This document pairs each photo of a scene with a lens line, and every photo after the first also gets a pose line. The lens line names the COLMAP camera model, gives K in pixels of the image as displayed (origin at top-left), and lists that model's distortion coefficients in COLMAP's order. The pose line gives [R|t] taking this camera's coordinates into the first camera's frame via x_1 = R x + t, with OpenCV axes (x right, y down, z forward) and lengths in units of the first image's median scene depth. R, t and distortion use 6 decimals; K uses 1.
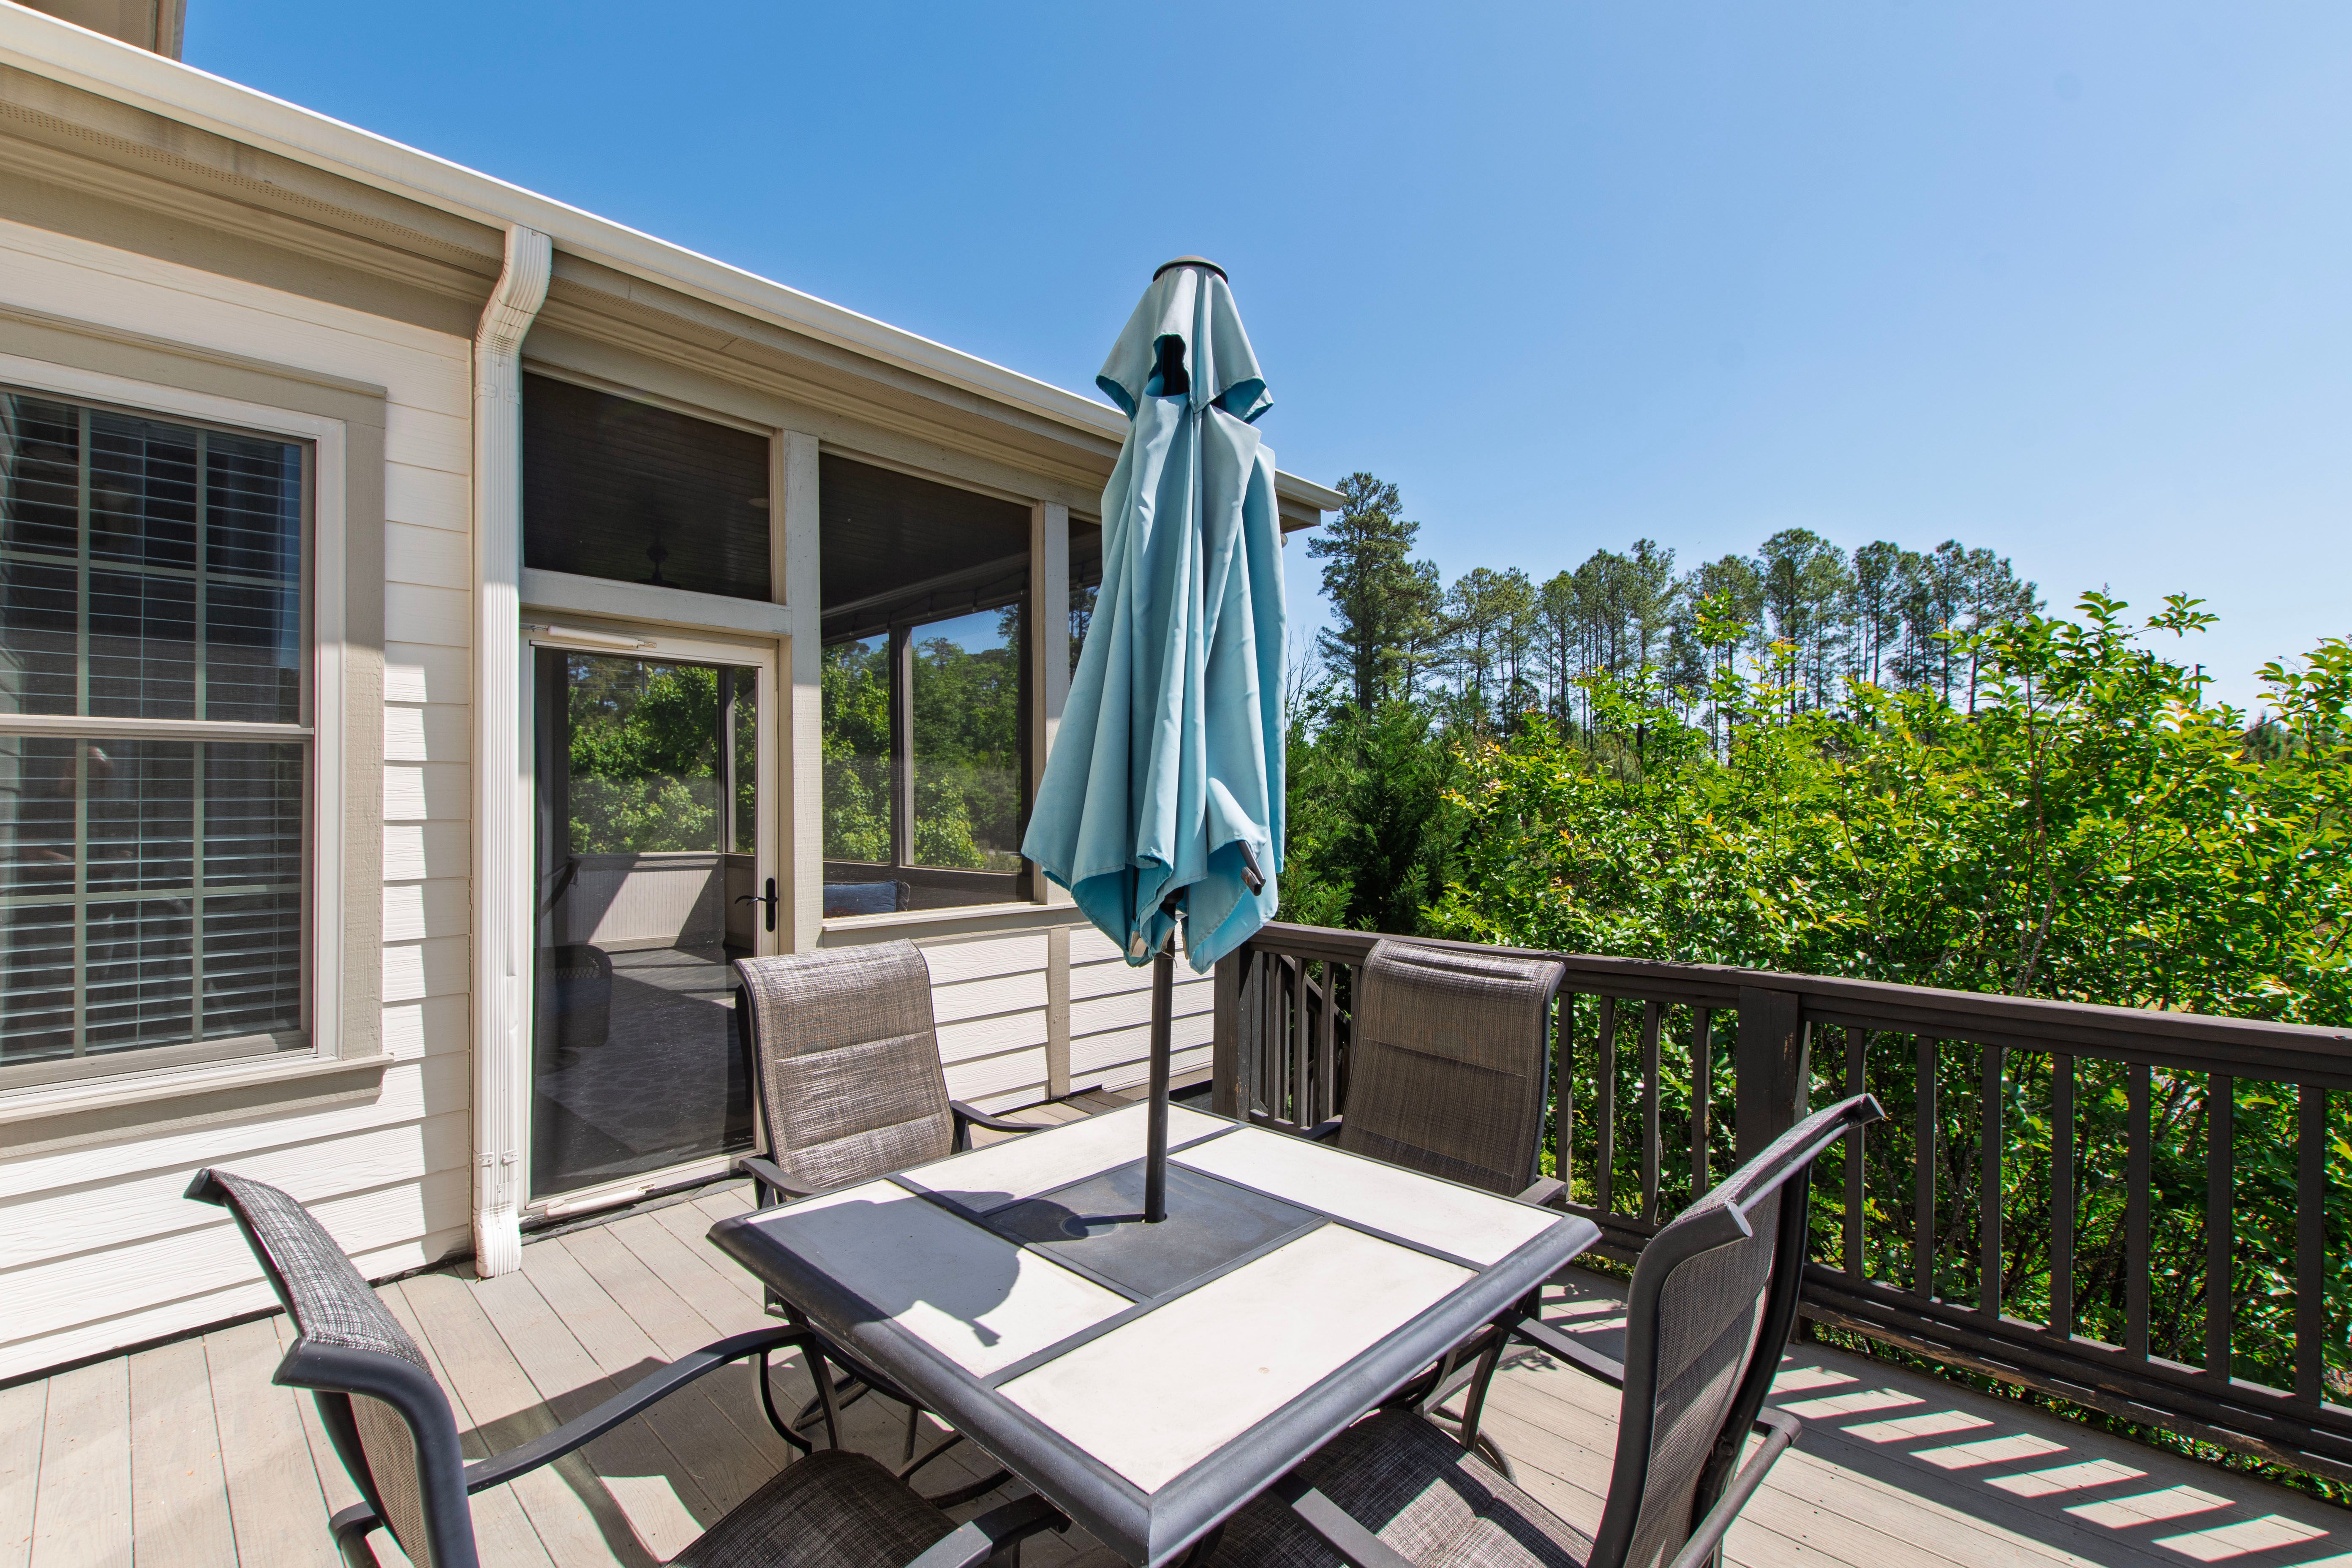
lens RADIAL K [[1032.6, 0, 1176.2], [0, 1032.6, 792.4], [0, 0, 1]] dist [0.002631, -0.000217]
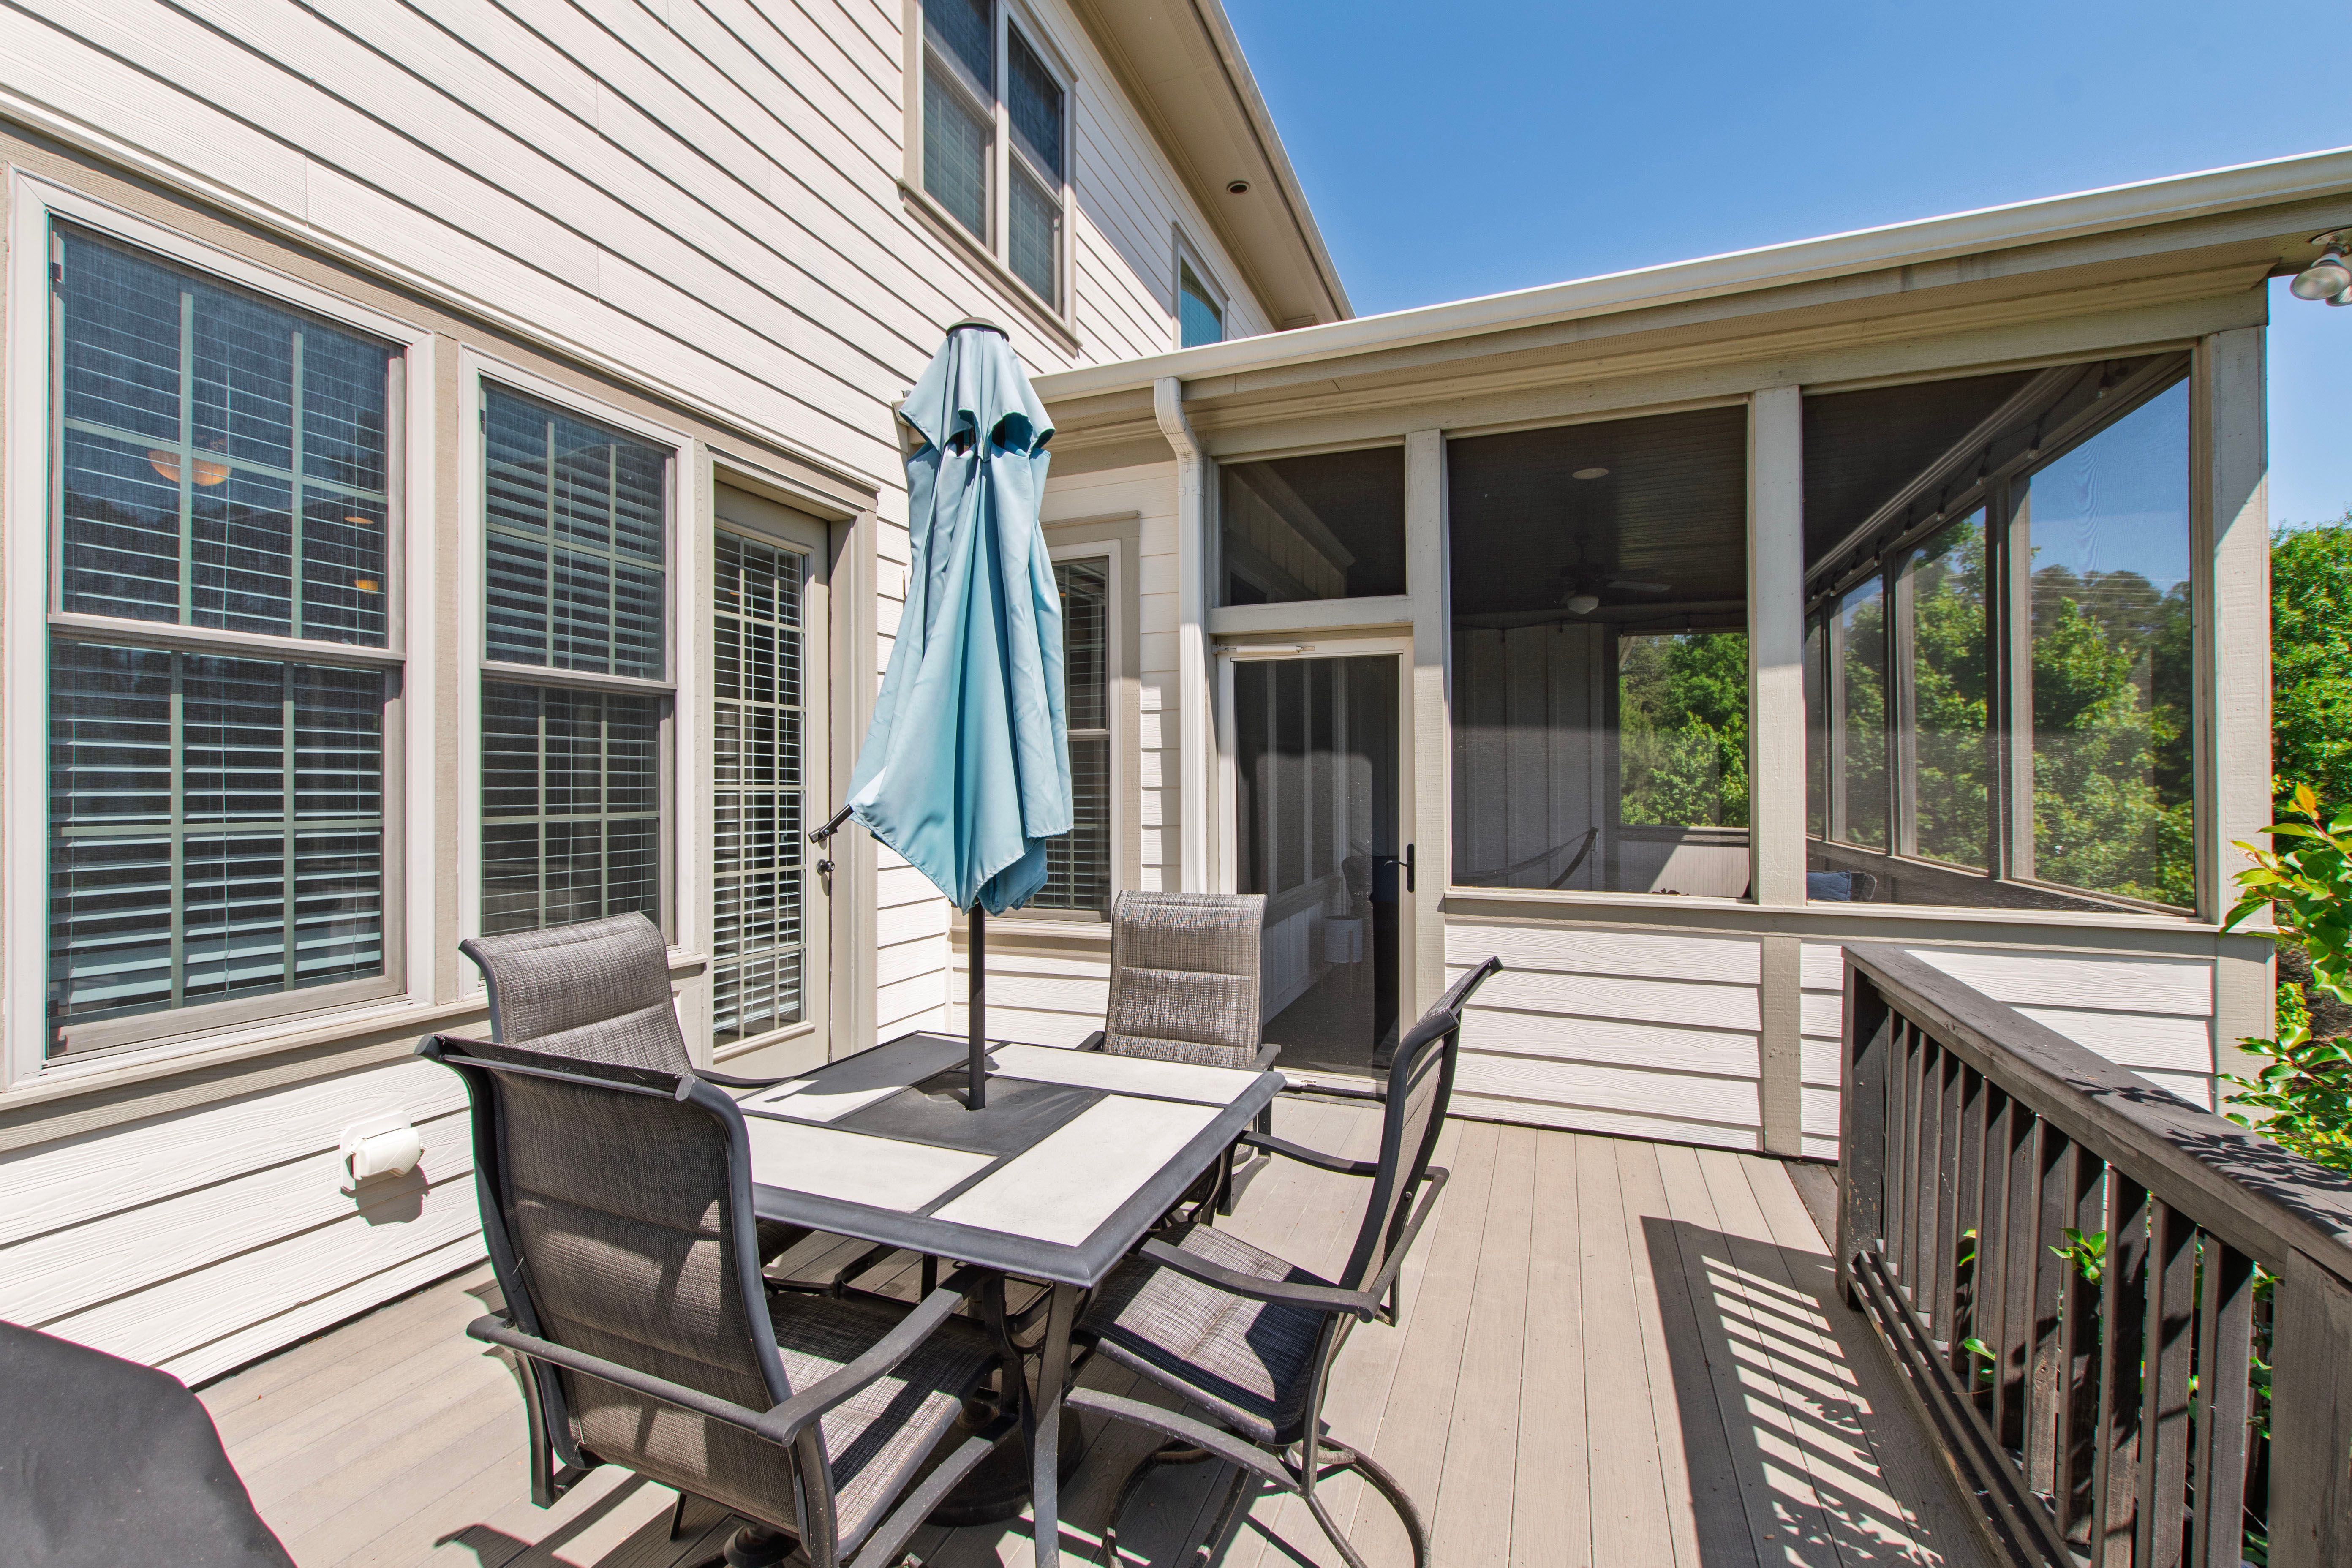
lens RADIAL K [[1032.6, 0, 1122.8], [0, 1032.6, 788.7], [0, 0, 1]] dist [0.002631, -0.000217]
pose [[0.354797, 0.011712, -0.934870, 0.559714], [0.008989, 0.999833, 0.015937, 0.003848], [0.934900, -0.014058, 0.354632, 0.338724]]
